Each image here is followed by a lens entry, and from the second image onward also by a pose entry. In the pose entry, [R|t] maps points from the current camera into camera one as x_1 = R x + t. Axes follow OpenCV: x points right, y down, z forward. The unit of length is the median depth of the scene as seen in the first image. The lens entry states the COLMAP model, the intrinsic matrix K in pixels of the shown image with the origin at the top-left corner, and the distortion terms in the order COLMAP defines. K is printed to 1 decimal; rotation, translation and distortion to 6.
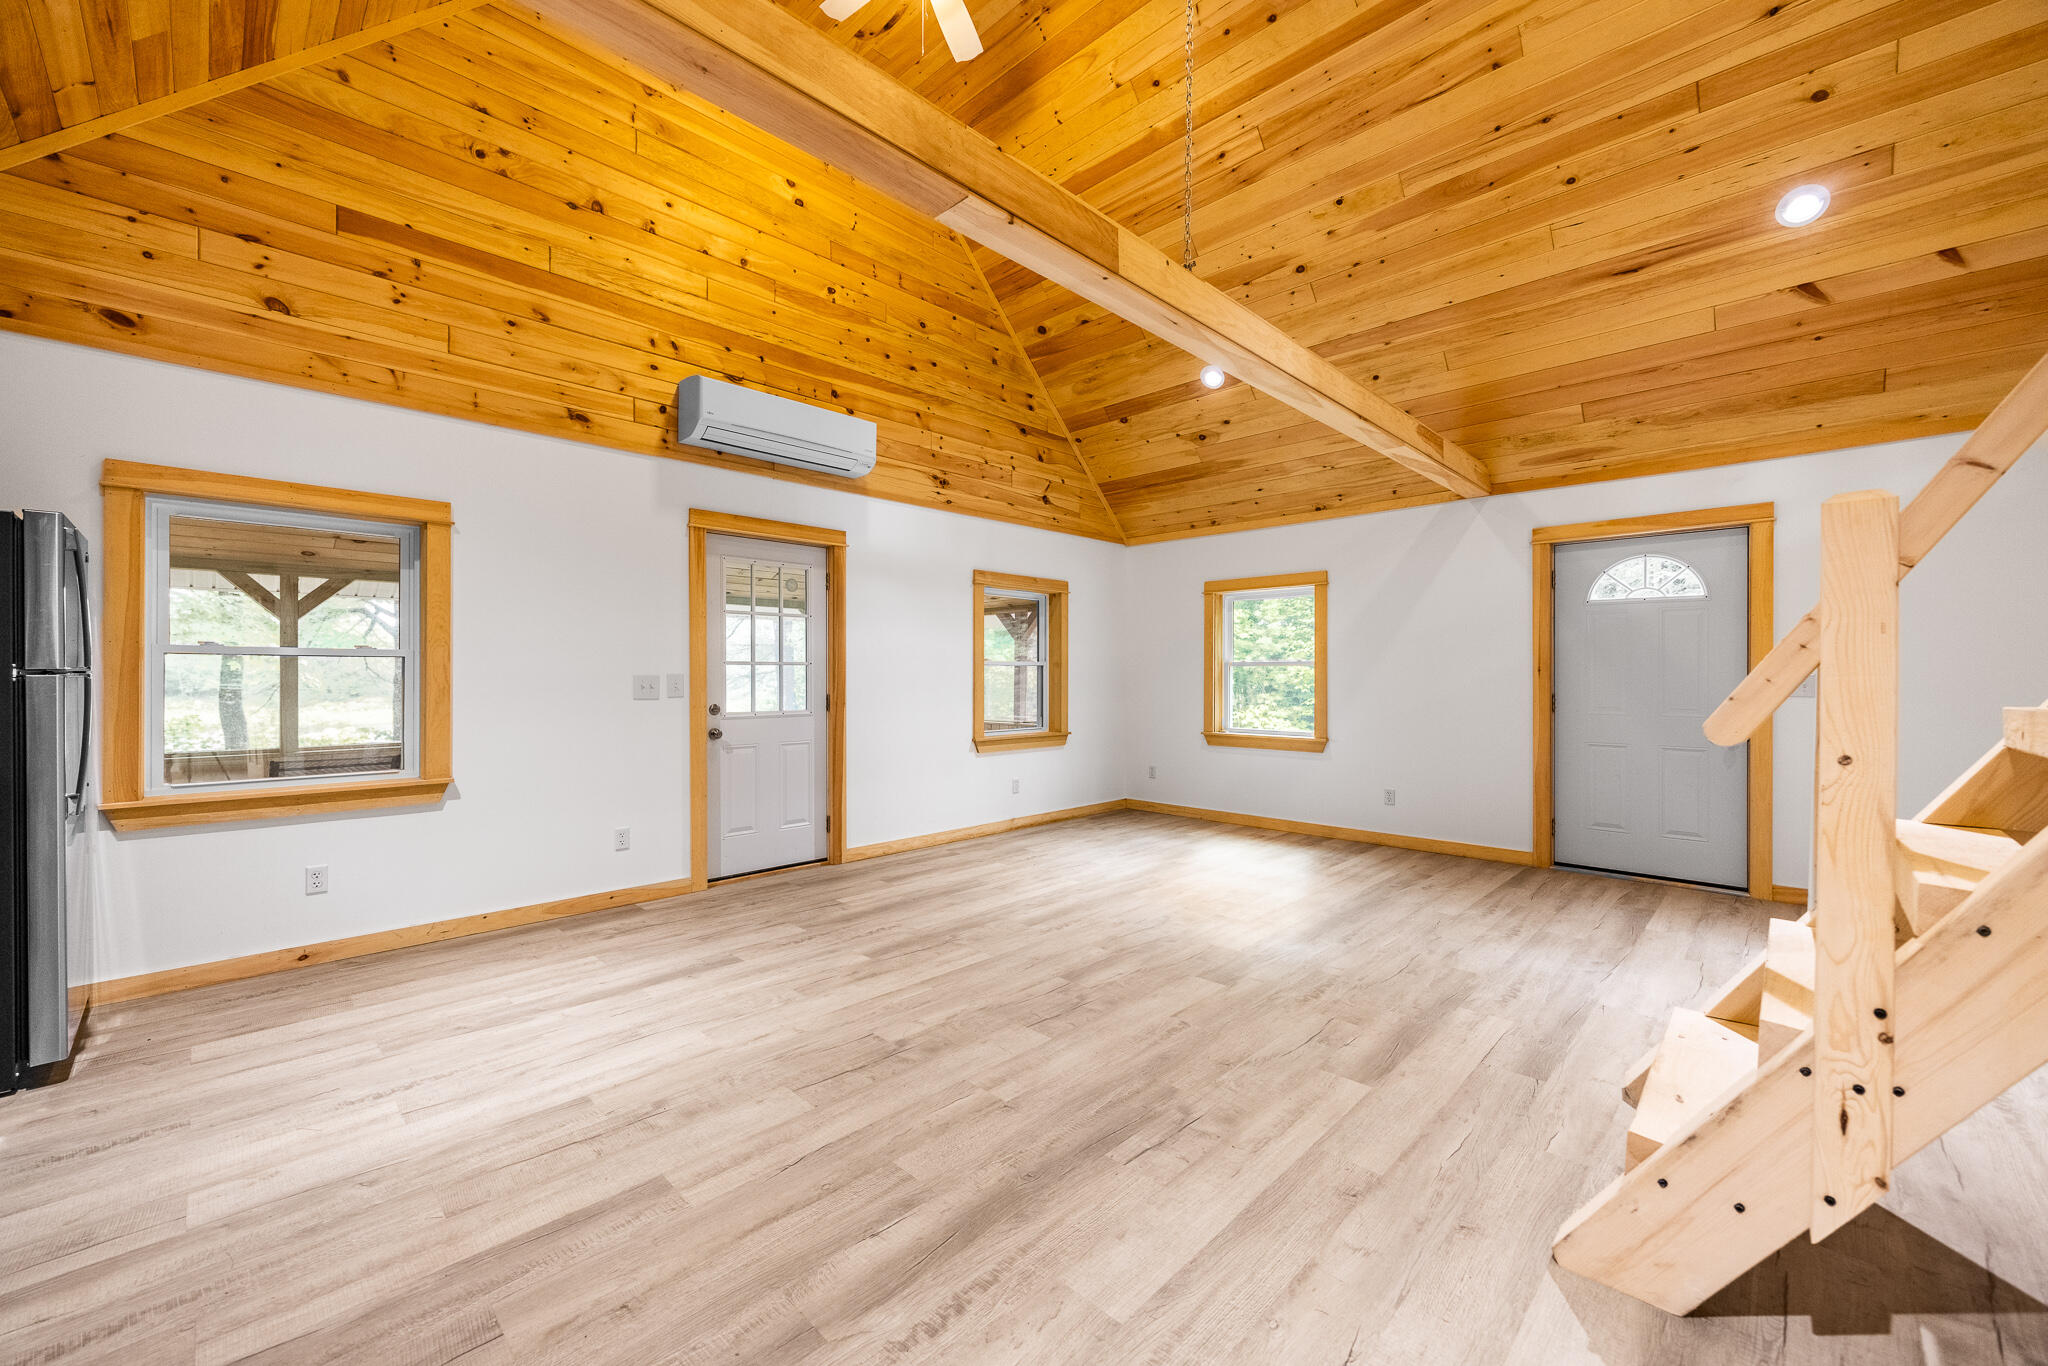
lens RADIAL K [[806.0, 0, 1017.0], [0, 806.0, 676.1], [0, 0, 1]] dist [-0.001420, -0.000097]
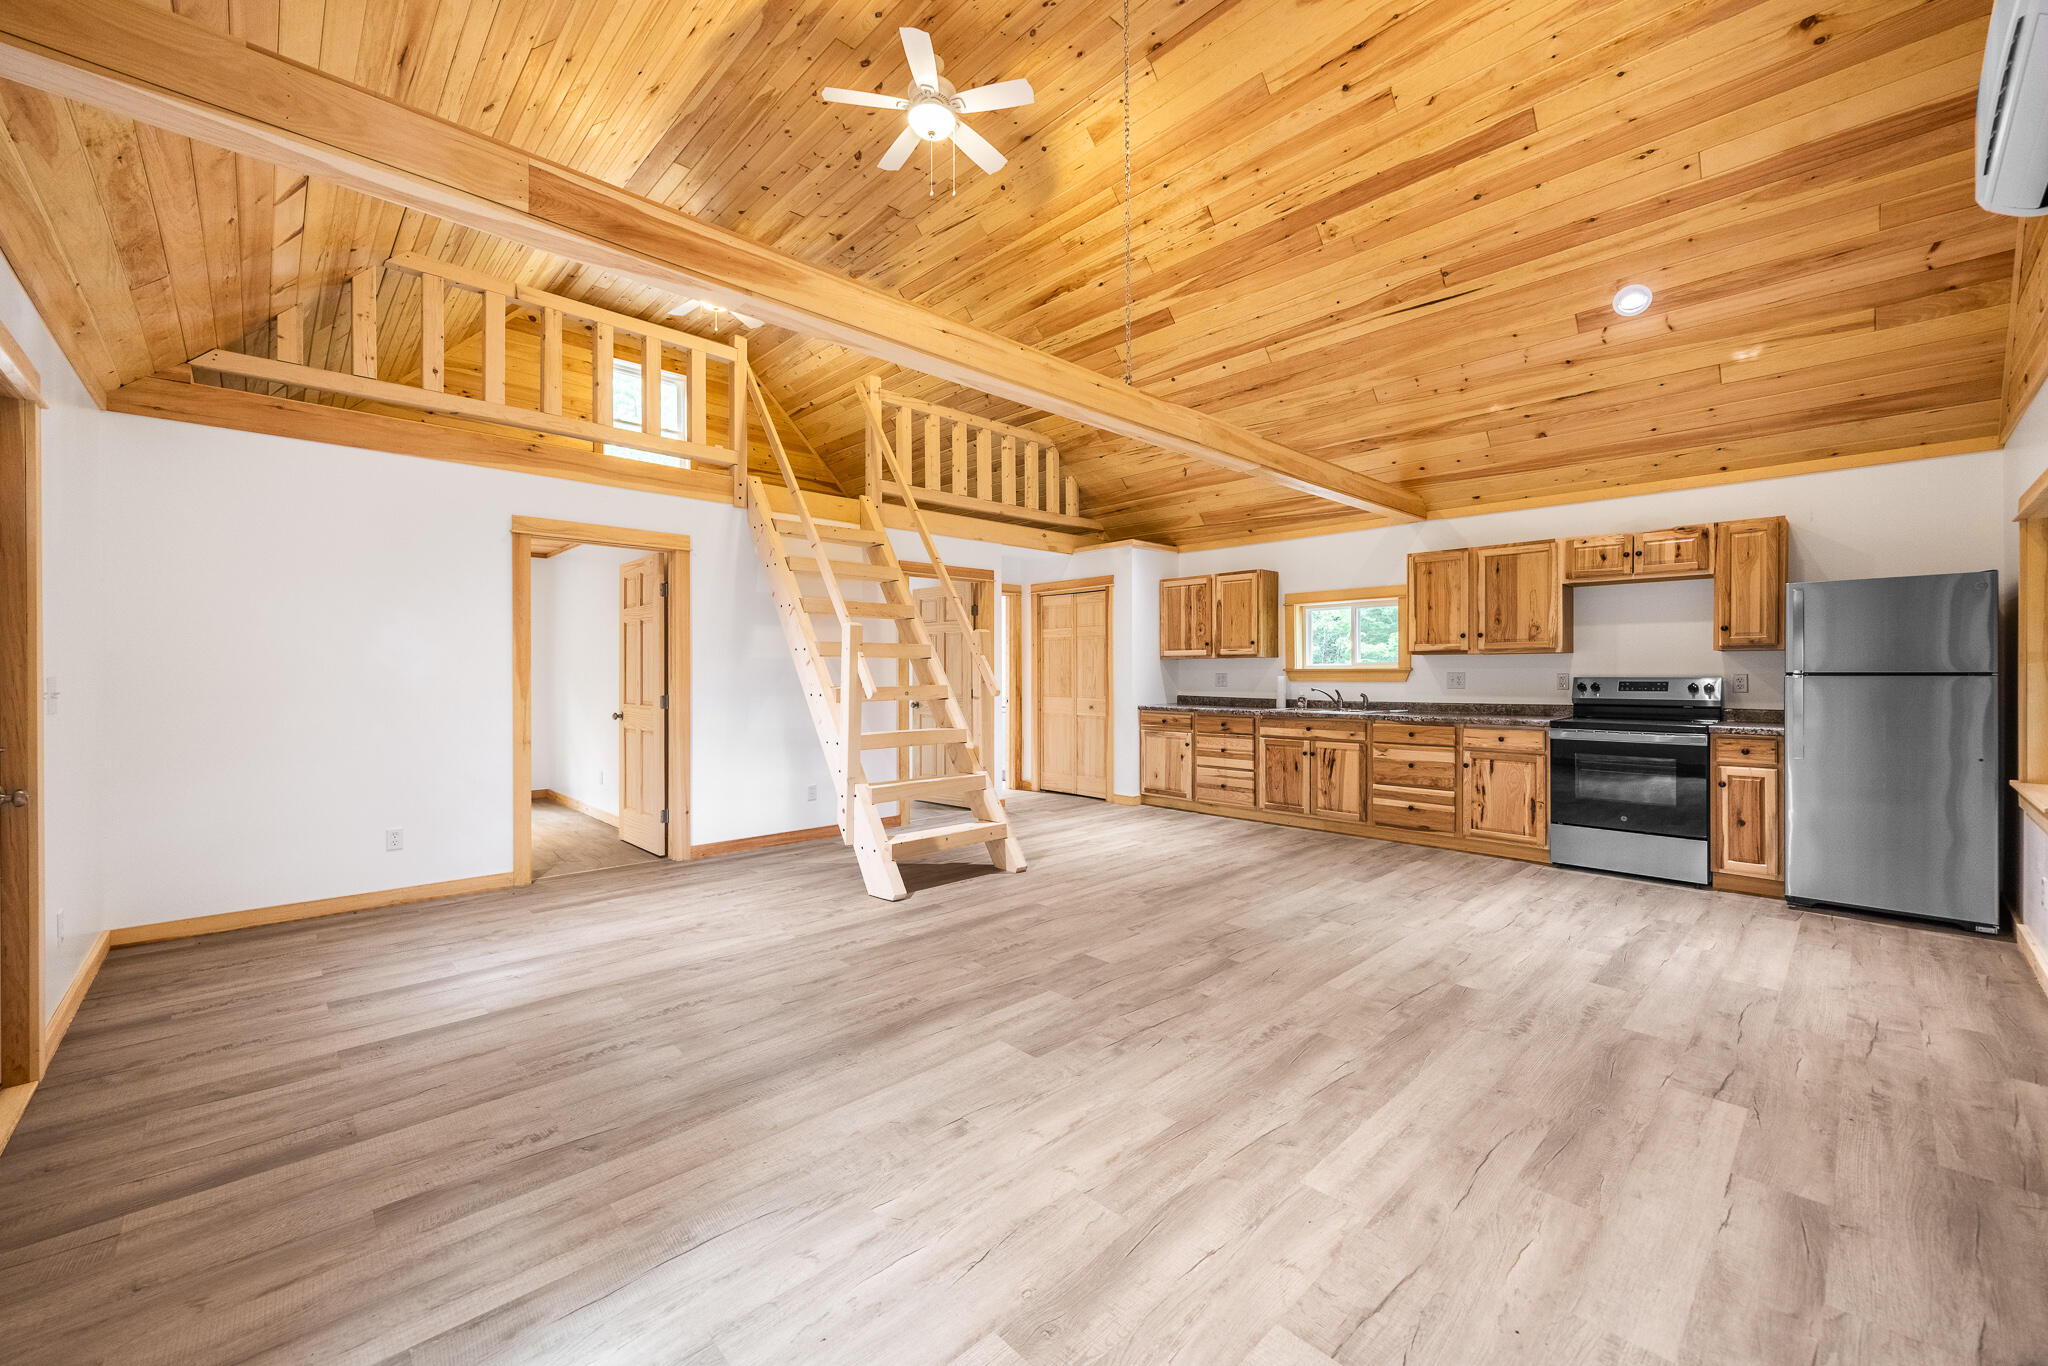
lens RADIAL K [[806.0, 0, 1005.9], [0, 806.0, 676.4], [0, 0, 1]] dist [-0.001420, -0.000097]
pose [[-0.998747, 0.000112, 0.050035, 0.285120], [0.000354, 0.999988, 0.004829, -0.006437], [-0.050034, 0.004840, -0.998736, 1.926002]]
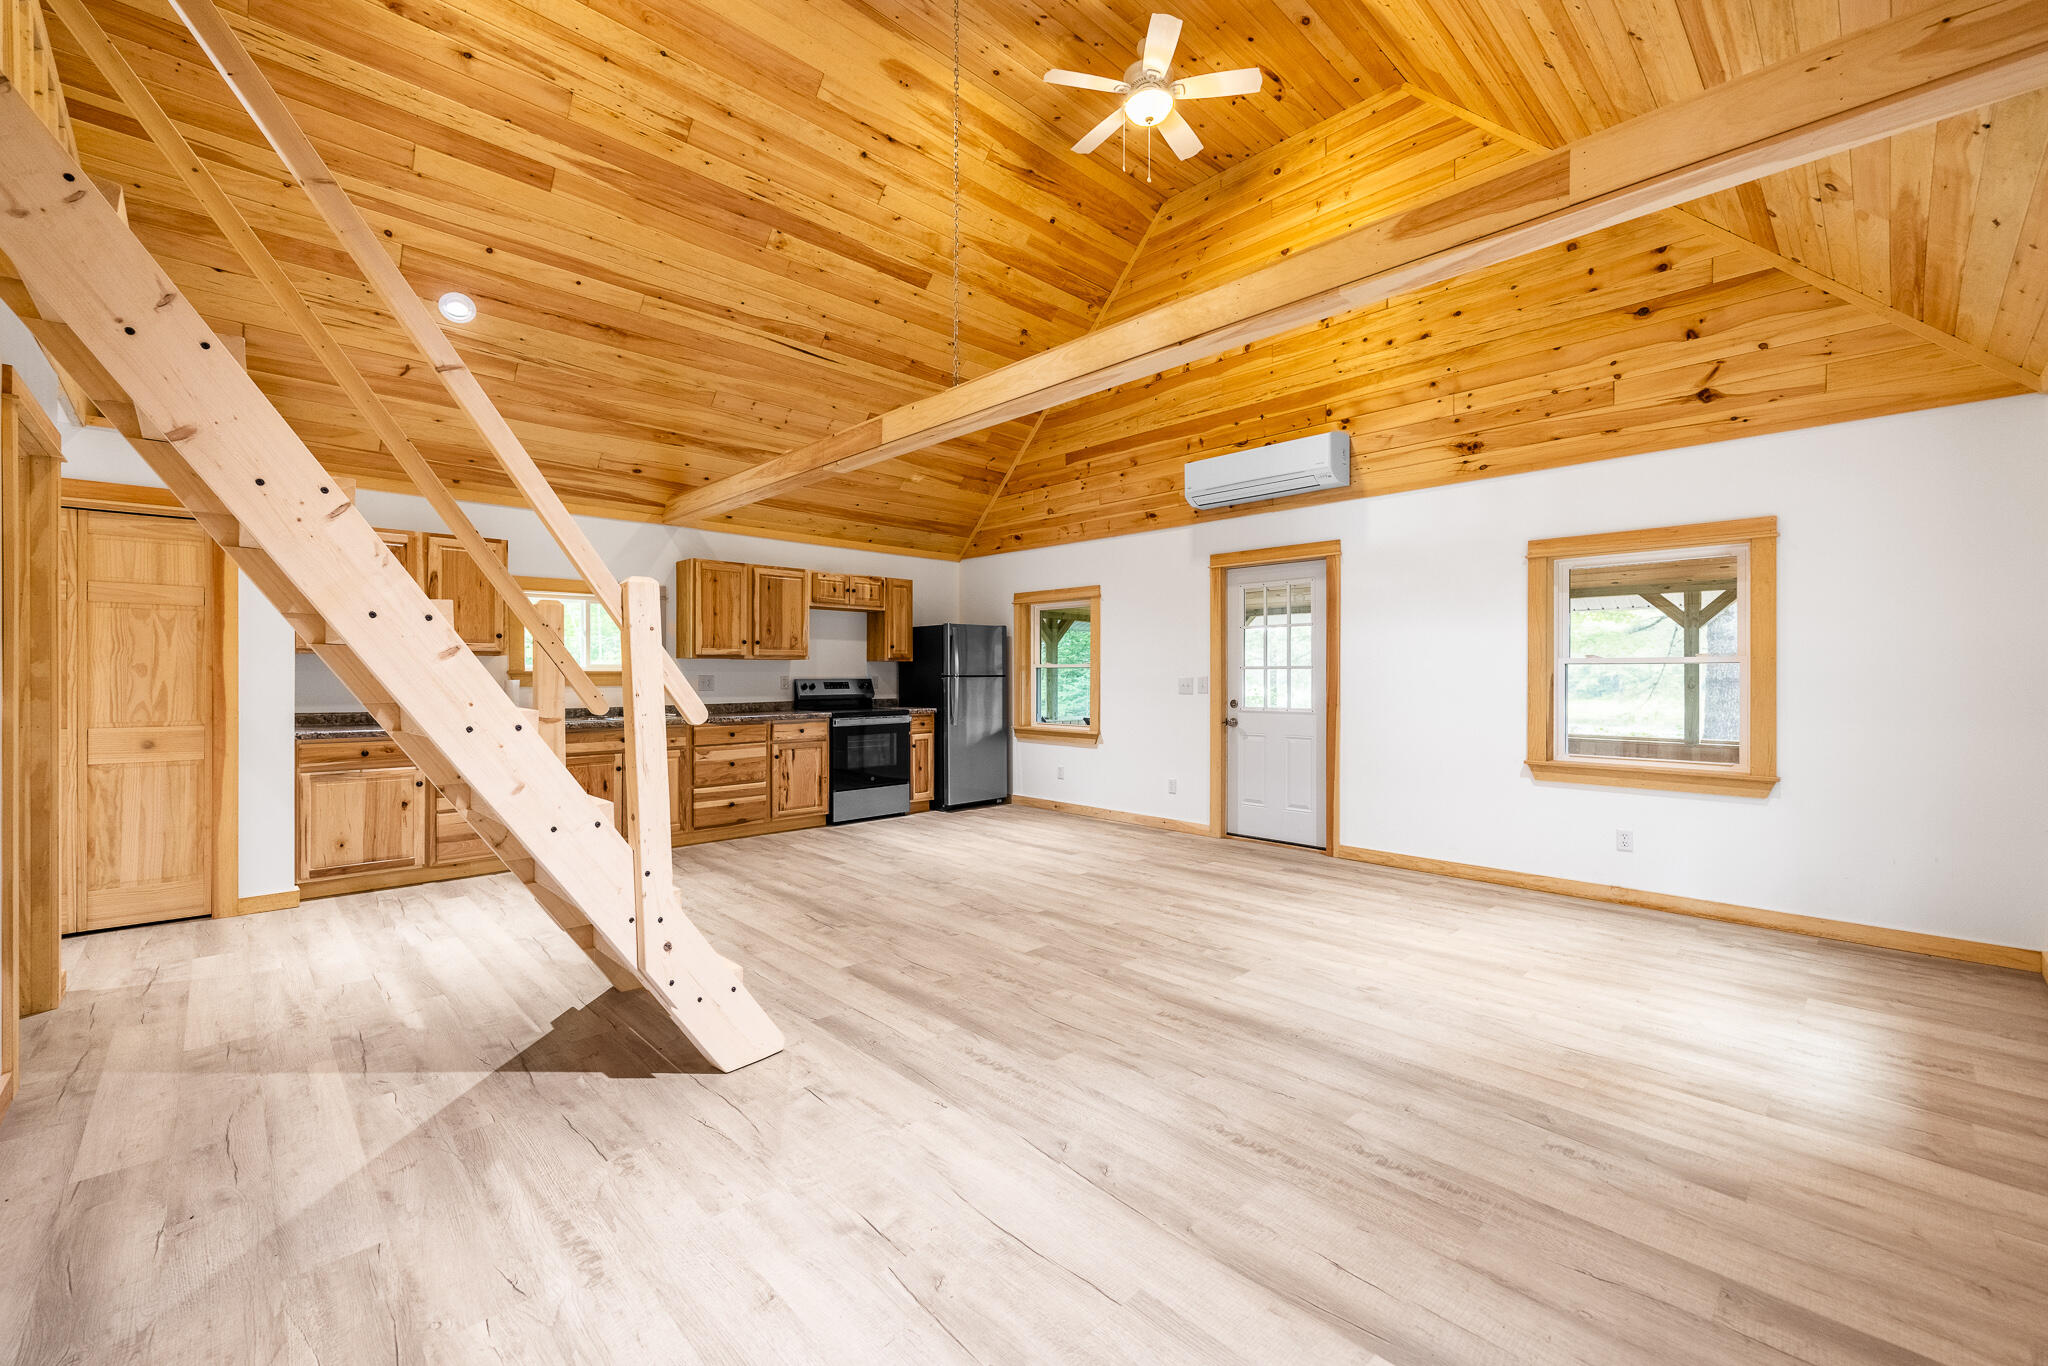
lens RADIAL K [[836.2, 0, 1035.7], [0, 836.2, 679.3], [0, 0, 1]] dist [-0.003291, -0.001260]
pose [[-0.023416, 0.005354, -0.999711, 1.307255], [0.000402, 0.999986, 0.005346, -0.007342], [0.999726, -0.000277, -0.023418, 0.945621]]
